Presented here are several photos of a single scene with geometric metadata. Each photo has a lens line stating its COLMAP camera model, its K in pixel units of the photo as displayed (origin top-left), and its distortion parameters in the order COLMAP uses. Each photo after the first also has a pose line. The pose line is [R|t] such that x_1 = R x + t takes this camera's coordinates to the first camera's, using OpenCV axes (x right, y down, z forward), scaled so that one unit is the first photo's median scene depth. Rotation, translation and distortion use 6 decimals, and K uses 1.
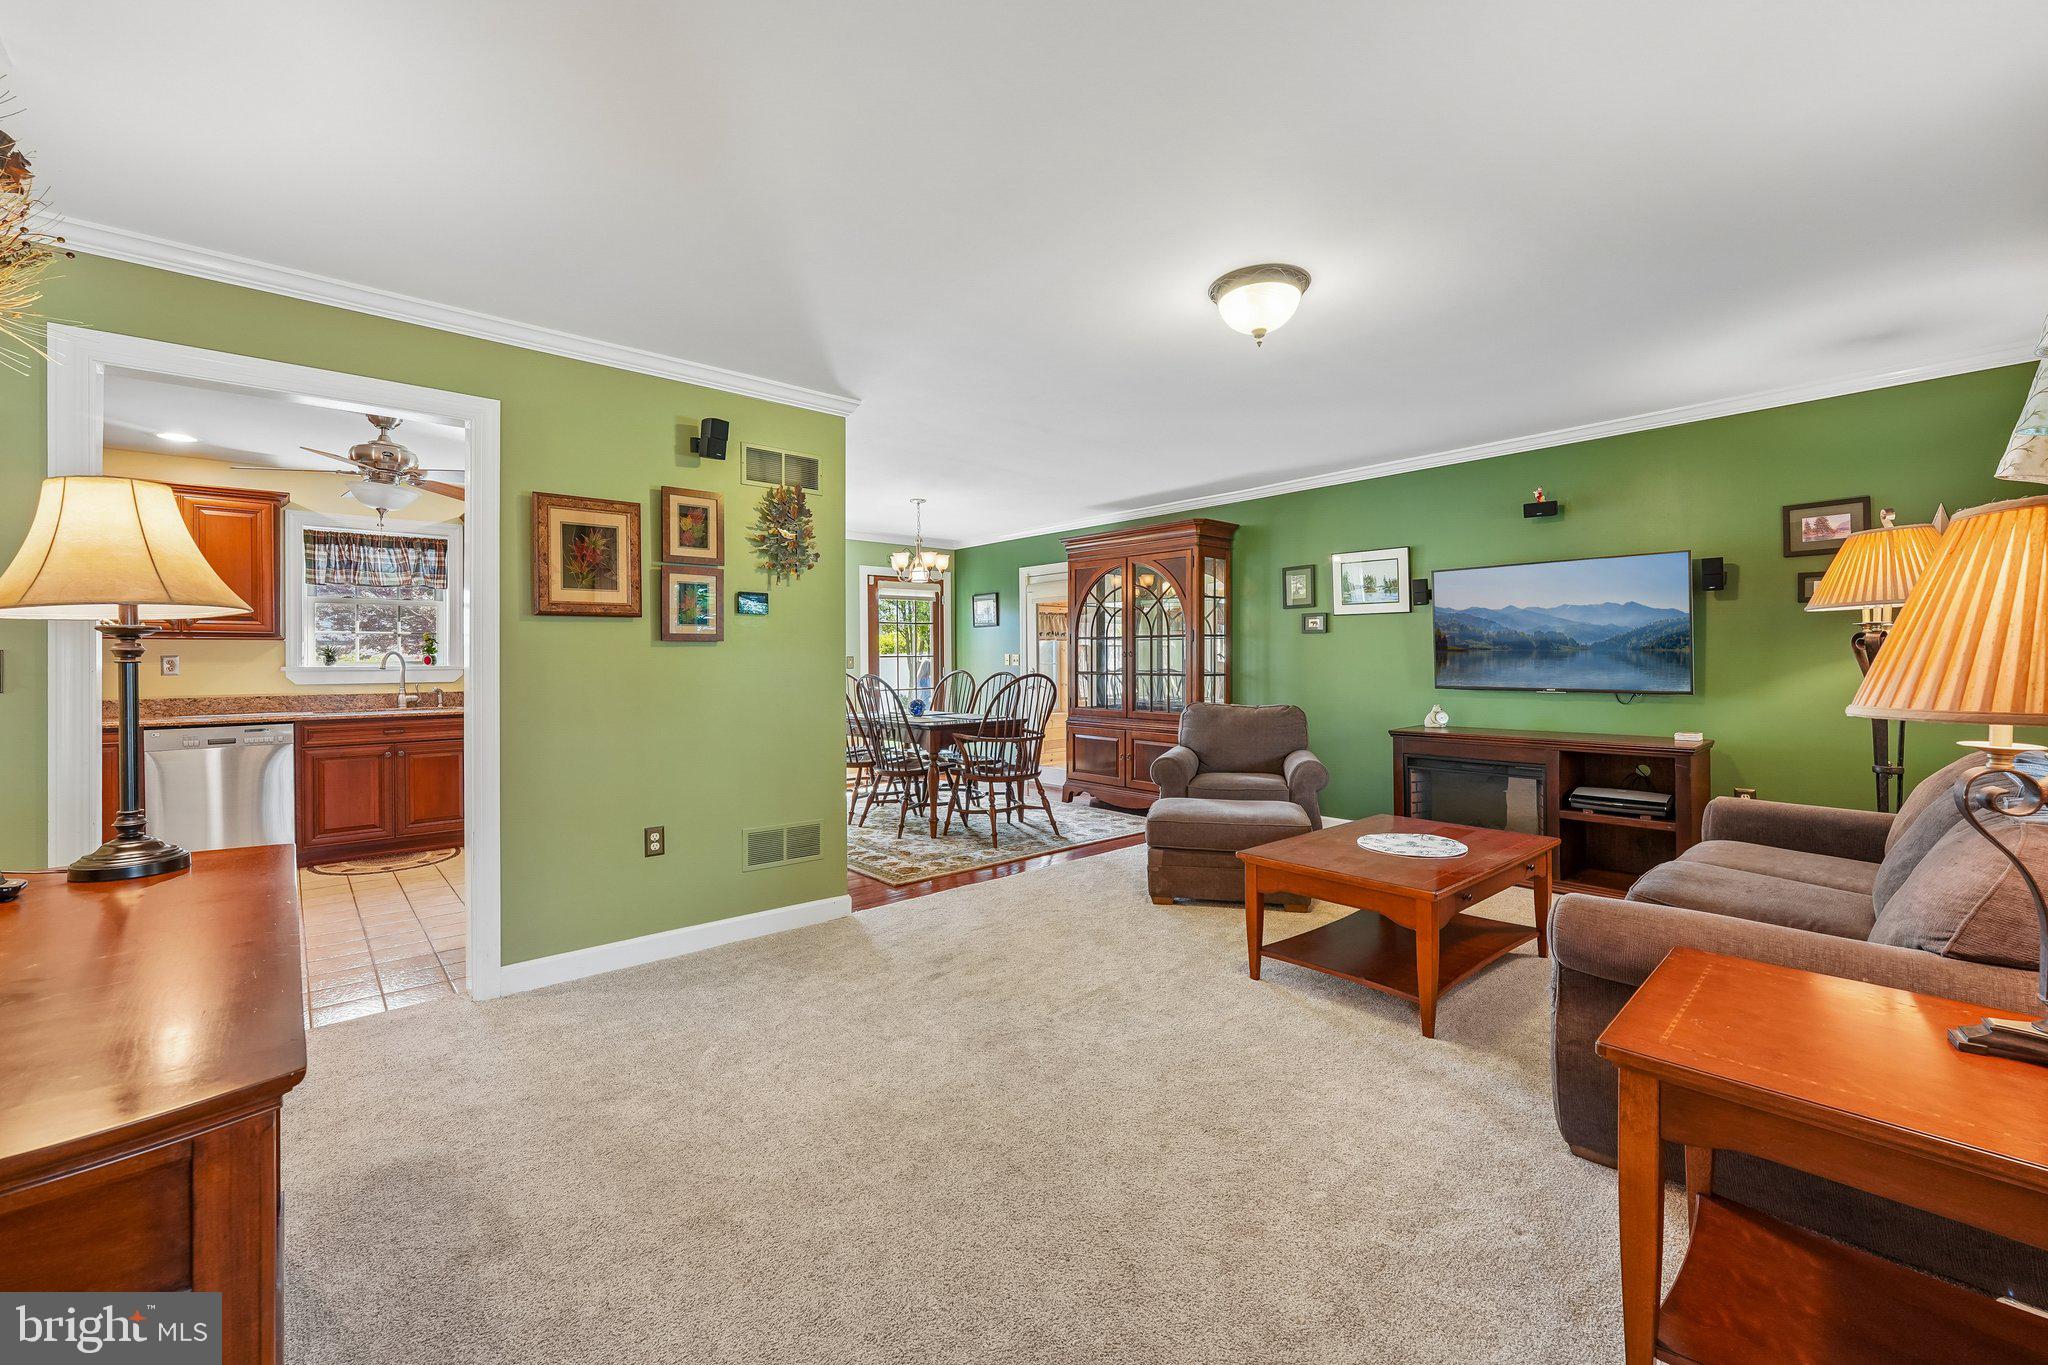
lens RADIAL K [[827.1, 0, 1016.7], [0, 827.1, 660.5], [0, 0, 1]] dist [-0.004145, -0.000204]
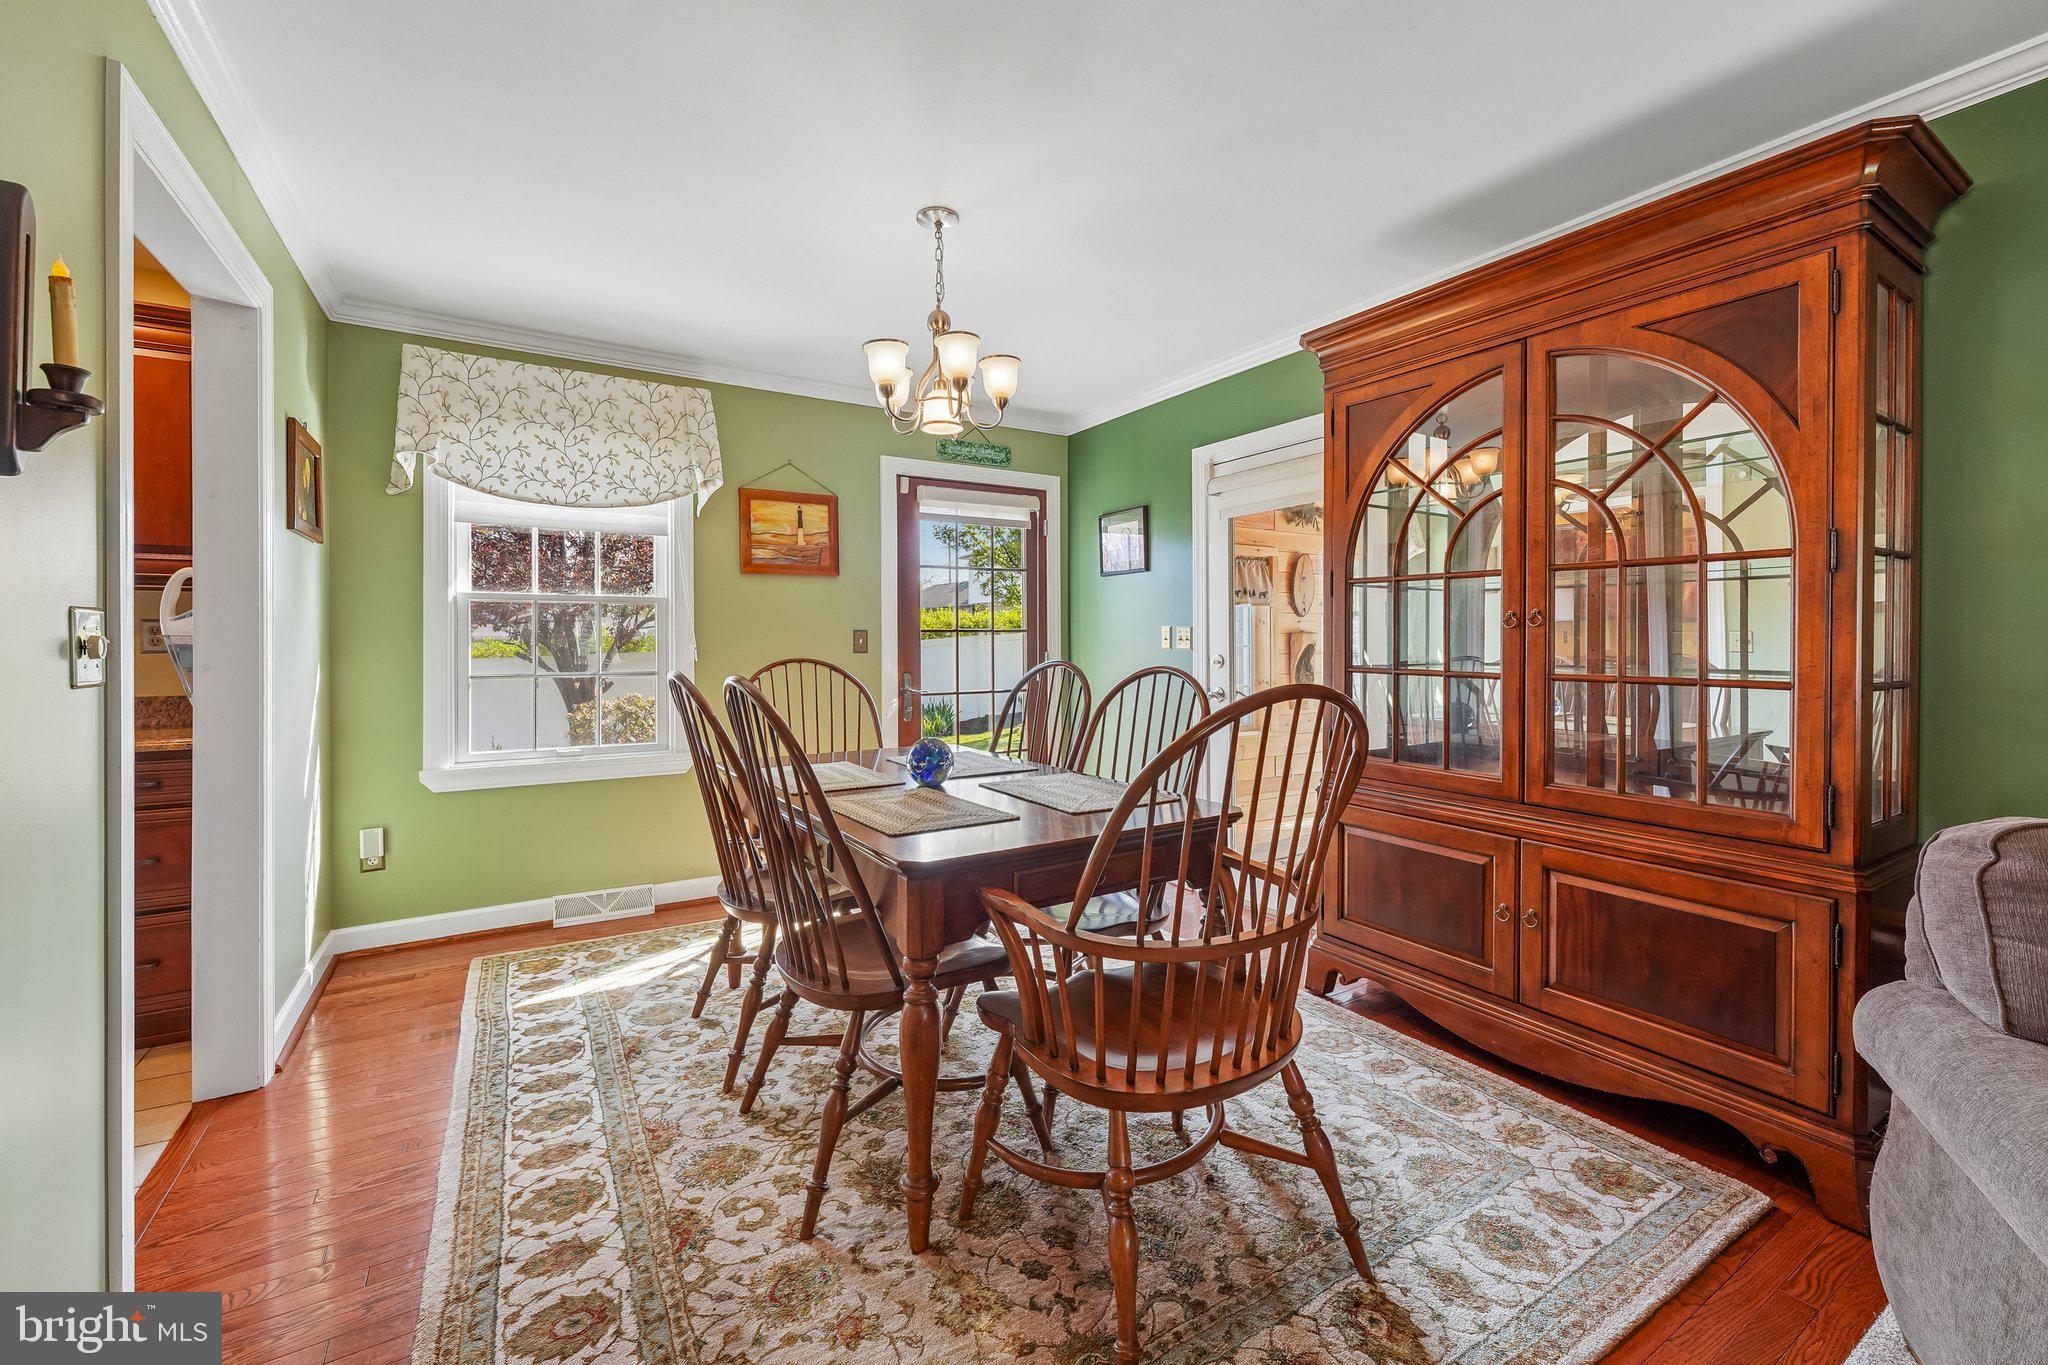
lens RADIAL K [[827.1, 0, 1023.9], [0, 827.1, 644.8], [0, 0, 1]] dist [-0.004145, -0.000204]
pose [[0.985516, 0.004532, -0.169520, -0.016977], [-0.003797, 0.999982, 0.004660, 0.002607], [0.169538, -0.003949, 0.985516, 0.744246]]
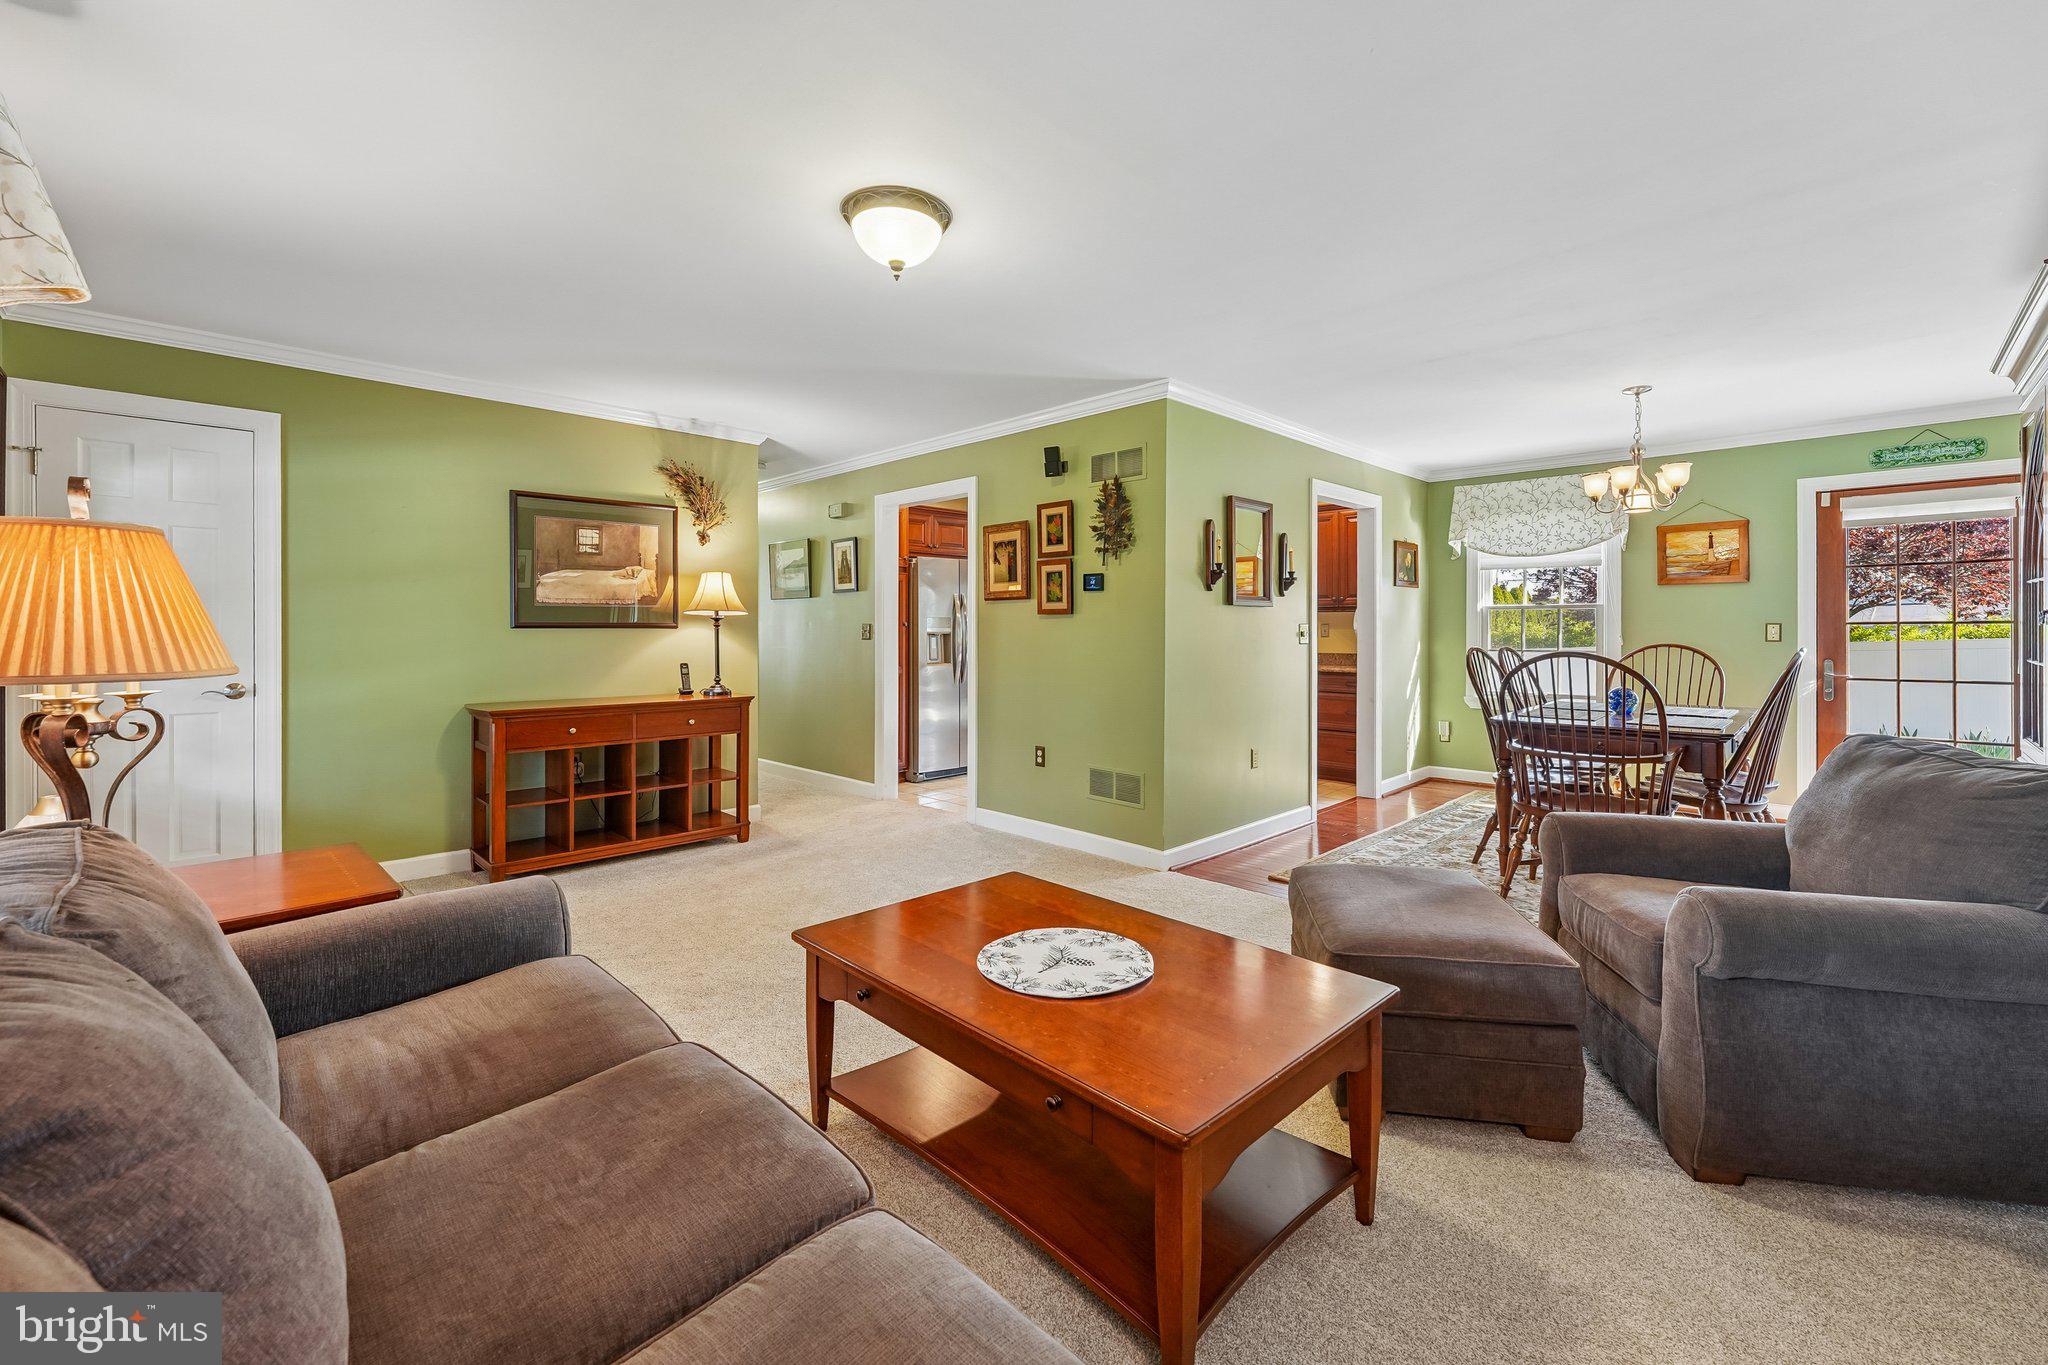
lens RADIAL K [[827.1, 0, 1029.3], [0, 827.1, 633.4], [0, 0, 1]] dist [-0.004145, -0.000204]
pose [[0.061926, 0.008290, -0.998046, 0.605632], [-0.001256, 0.999965, 0.008228, -0.001974], [0.998080, 0.000744, 0.061934, 0.555168]]
